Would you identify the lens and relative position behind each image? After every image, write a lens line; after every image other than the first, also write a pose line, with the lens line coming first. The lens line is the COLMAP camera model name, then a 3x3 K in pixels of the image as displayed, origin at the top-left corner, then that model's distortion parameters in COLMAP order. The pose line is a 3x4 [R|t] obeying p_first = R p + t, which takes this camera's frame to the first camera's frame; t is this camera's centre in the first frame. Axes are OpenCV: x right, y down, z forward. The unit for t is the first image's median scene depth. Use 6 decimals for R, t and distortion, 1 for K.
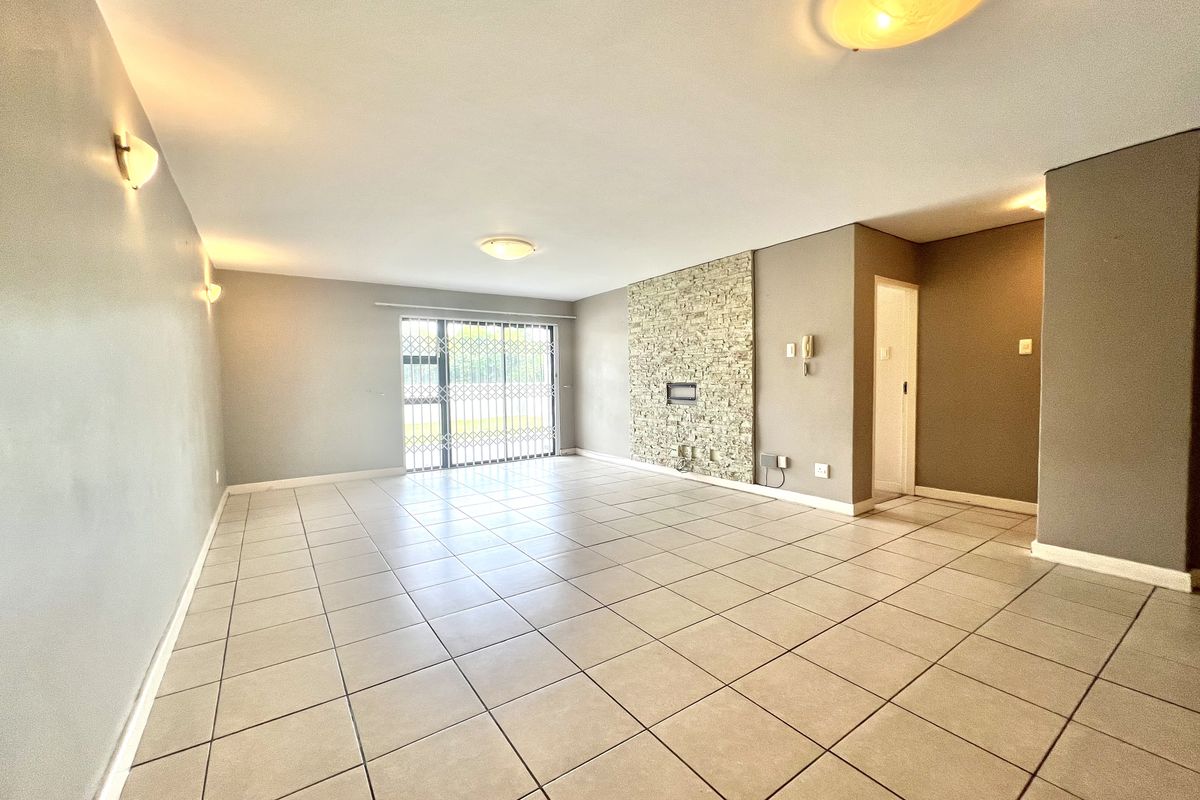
lens RADIAL K [[489.2, 0, 600.0], [0, 489.2, 400.0], [0, 0, 1]] dist [0.082421, -0.000003]
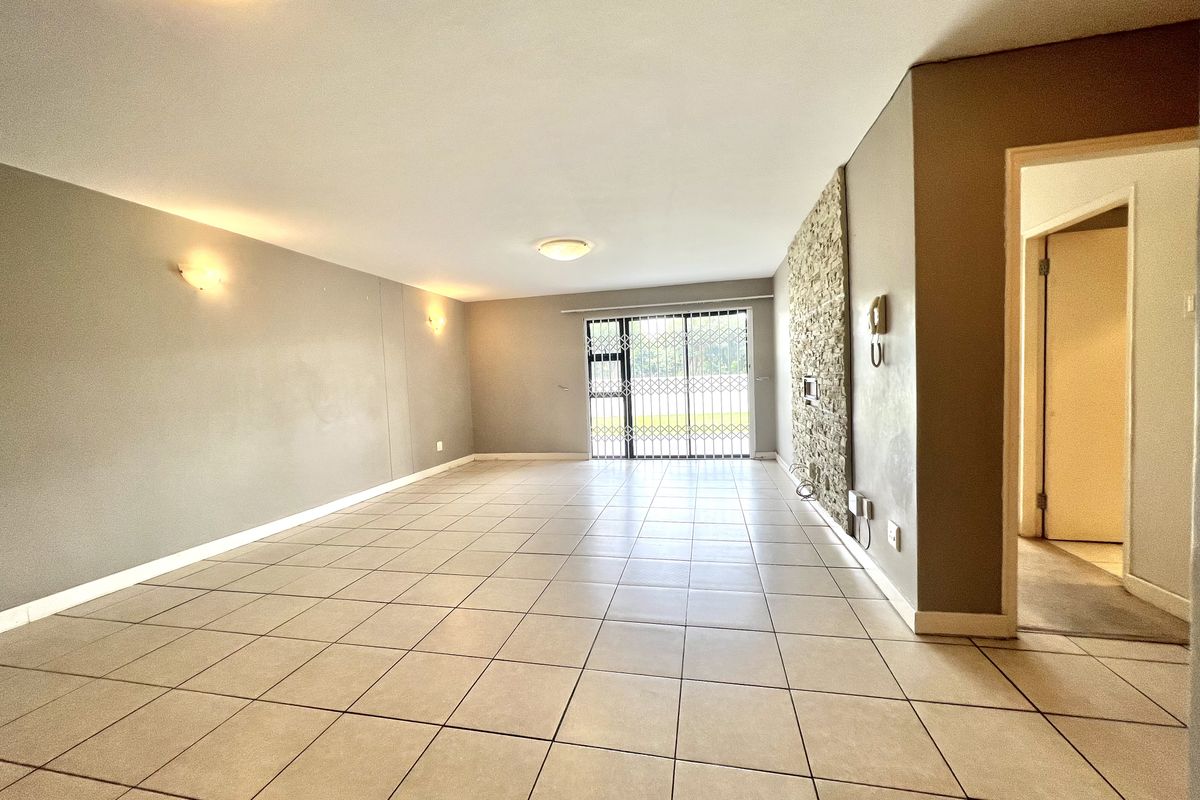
lens RADIAL K [[479.6, 0, 600.0], [0, 479.6, 400.0], [0, 0, 1]] dist [-0.001048, -0.000013]
pose [[0.672783, 0.020994, -0.739542, 0.410487], [0.001330, 0.999561, 0.029586, -0.017929], [0.739839, -0.020888, 0.672460, 0.269291]]
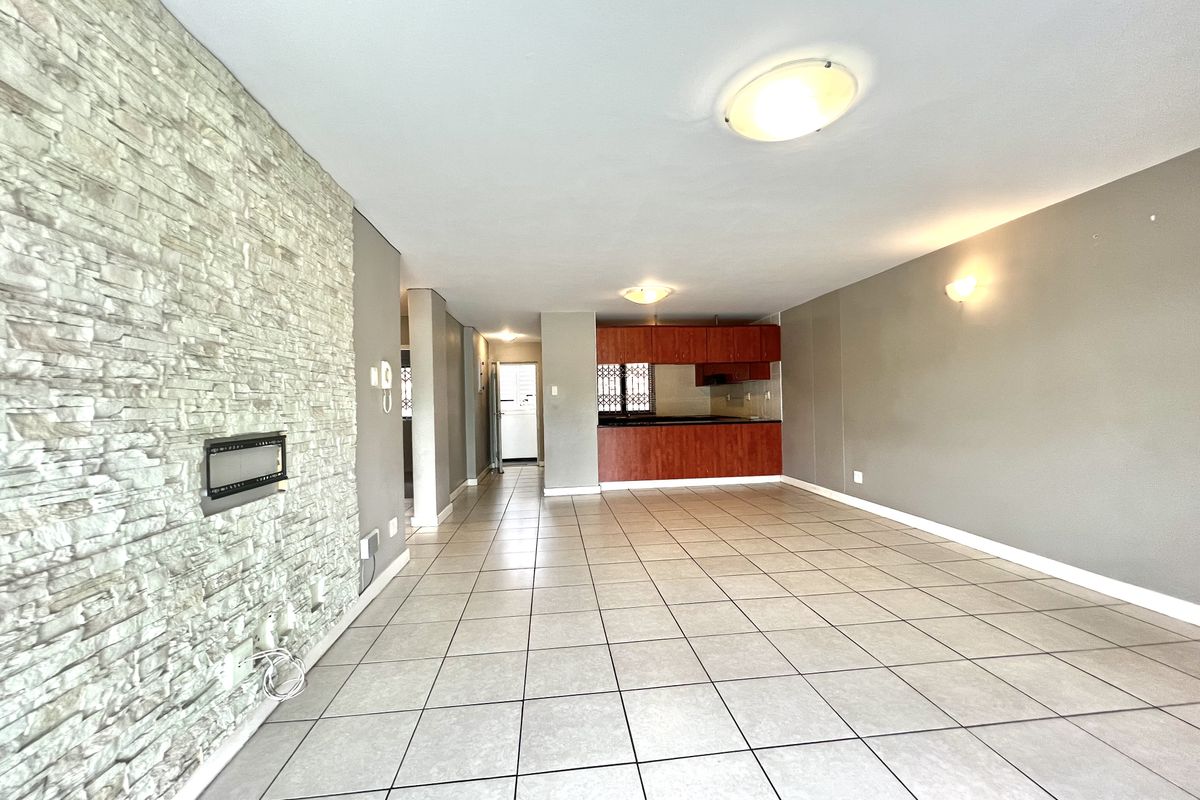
lens RADIAL K [[476.4, 0, 600.0], [0, 476.4, 400.0], [0, 0, 1]] dist [0.000289, -0.000043]
pose [[-0.878731, 0.039777, 0.475657, -0.160574], [0.058378, 0.997997, 0.024390, -0.044878], [-0.473734, 0.049200, -0.879293, 1.014011]]
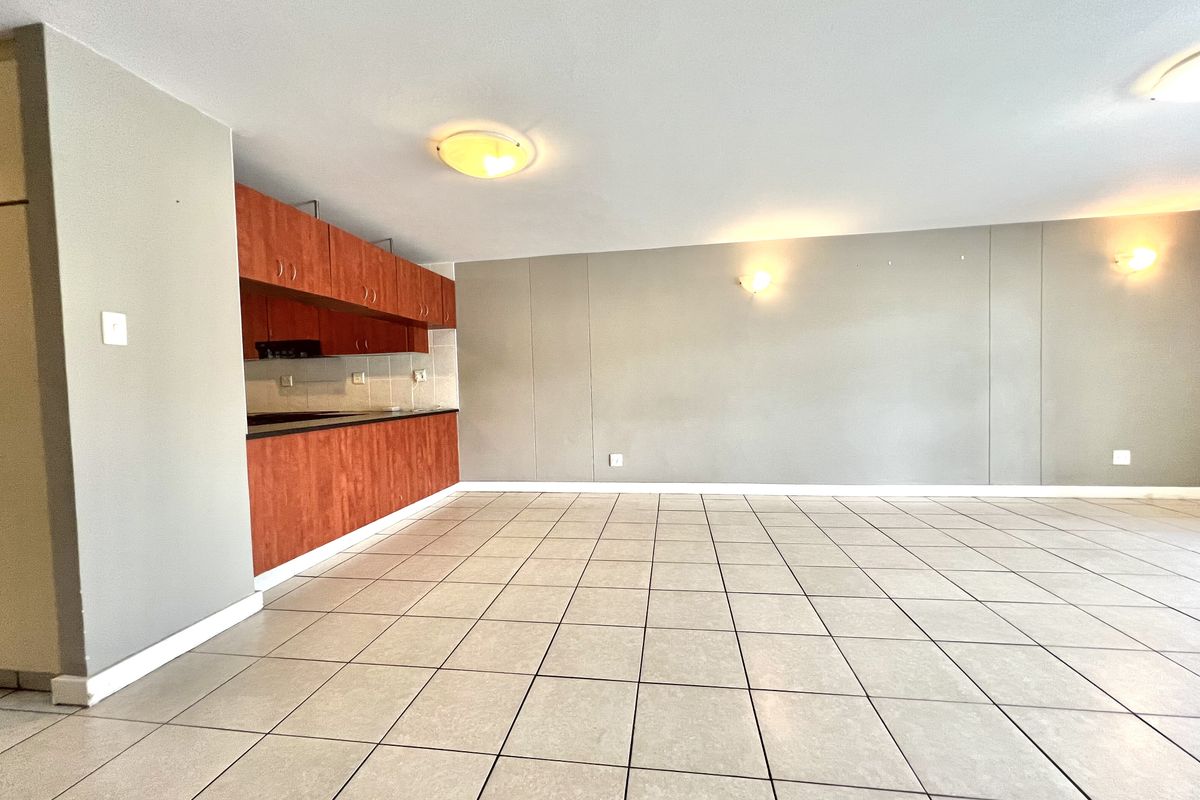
lens RADIAL K [[476.4, 0, 600.0], [0, 476.4, 400.0], [0, 0, 1]] dist [0.000289, -0.000043]
pose [[-0.685838, 0.058426, -0.725405, 0.385939], [0.007945, 0.997314, 0.072815, -0.021292], [0.727711, 0.044176, -0.684460, 0.613764]]
